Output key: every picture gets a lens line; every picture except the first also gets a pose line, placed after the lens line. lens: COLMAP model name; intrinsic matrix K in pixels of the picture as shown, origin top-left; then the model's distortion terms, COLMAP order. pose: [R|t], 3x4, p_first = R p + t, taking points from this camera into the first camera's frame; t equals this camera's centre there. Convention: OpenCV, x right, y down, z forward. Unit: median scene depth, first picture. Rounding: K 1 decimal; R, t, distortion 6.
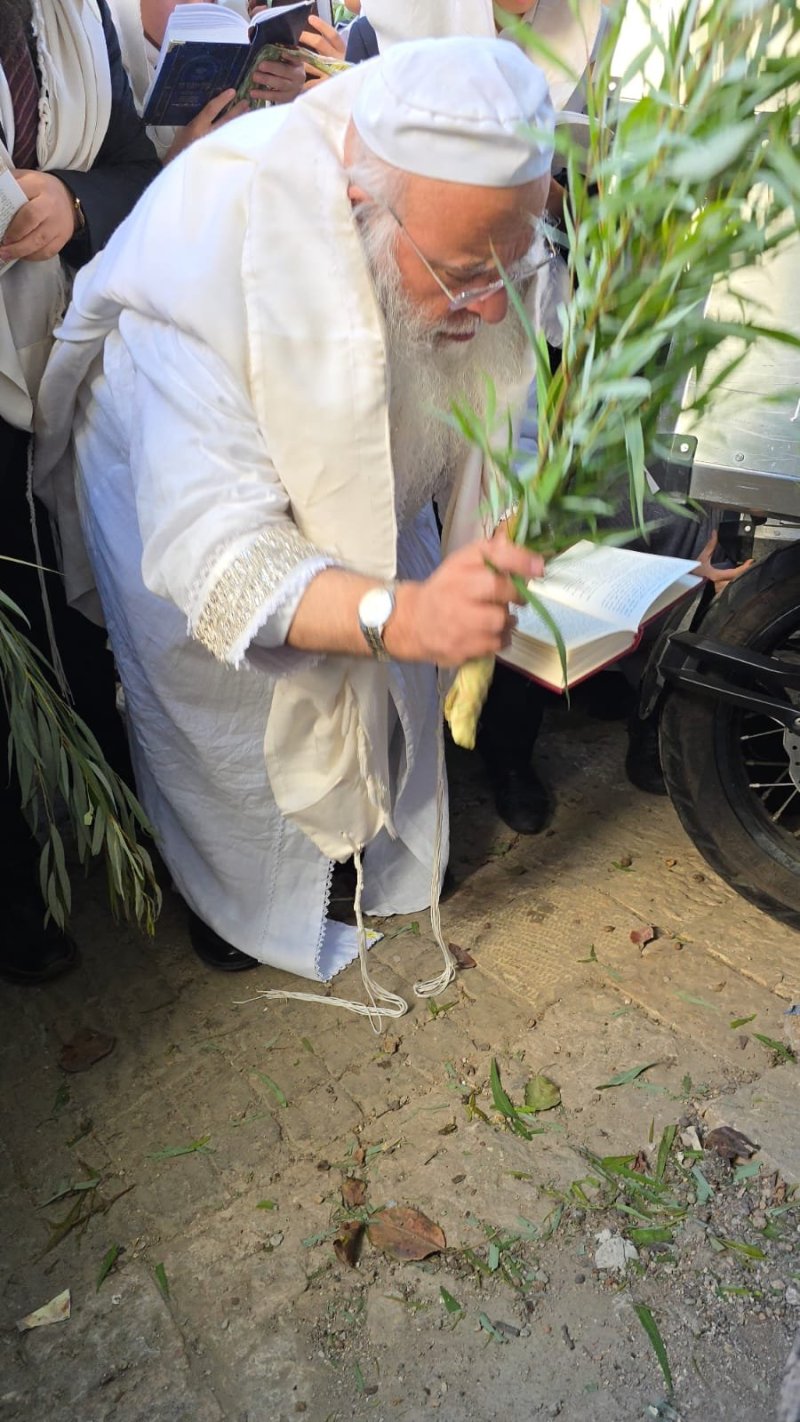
lens RADIAL K [[929.9, 0, 395.5], [0, 929.9, 676.7], [0, 0, 1]] dist [0.020932, -0.020135]
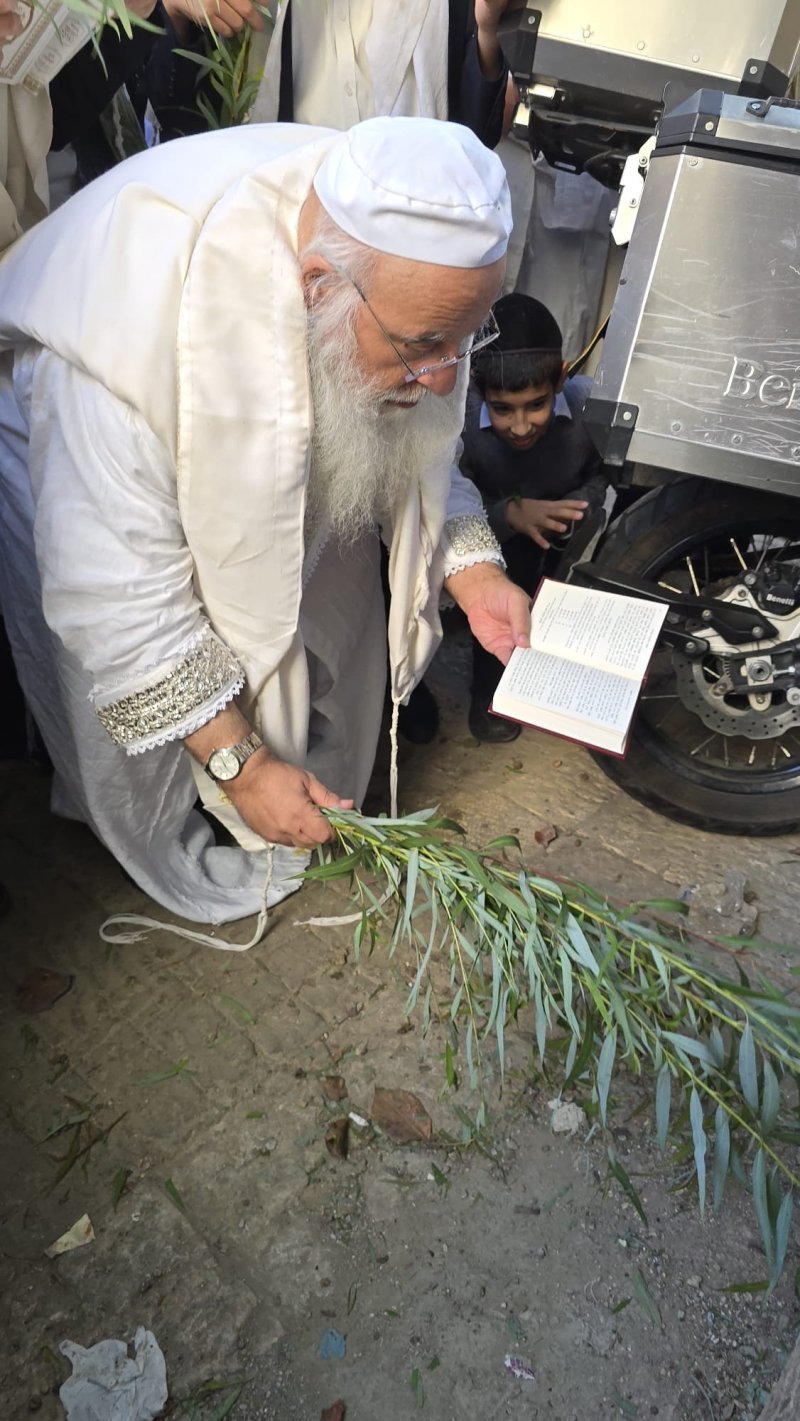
lens RADIAL K [[929.2, 0, 395.5], [0, 929.2, 676.2], [0, 0, 1]] dist [0.020932, -0.020135]
pose [[0.983136, -0.043336, 0.177669, -0.145694], [0.020164, 0.991282, 0.130208, -0.085781], [-0.181763, -0.124429, 0.975438, -0.037980]]
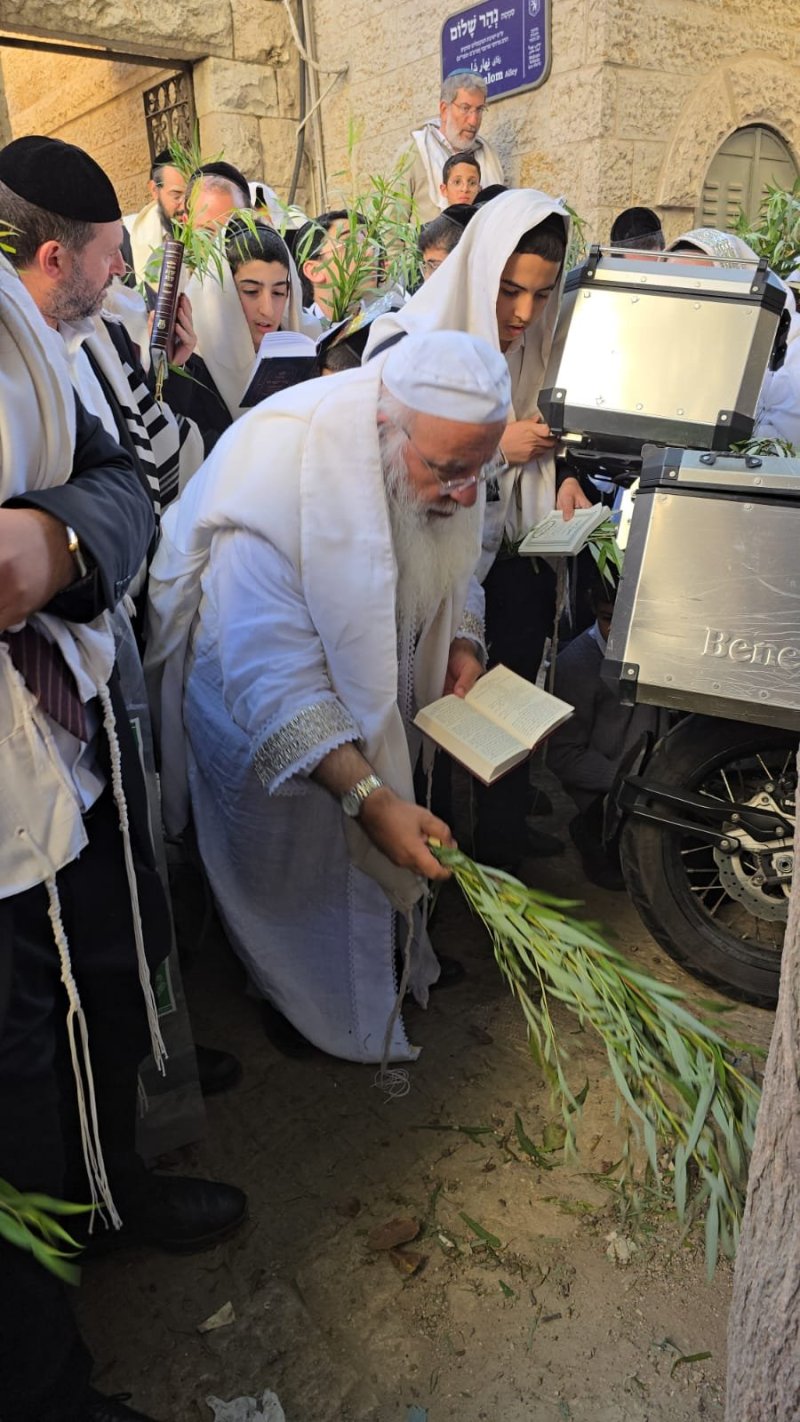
lens RADIAL K [[842.5, 0, 393.7], [0, 842.5, 715.1], [0, 0, 1]] dist [0.022709, -0.015998]
pose [[0.998366, -0.044372, 0.036008, -0.103249], [0.046668, 0.996752, -0.065632, -0.100109], [-0.032979, 0.067205, 0.997194, -0.278560]]
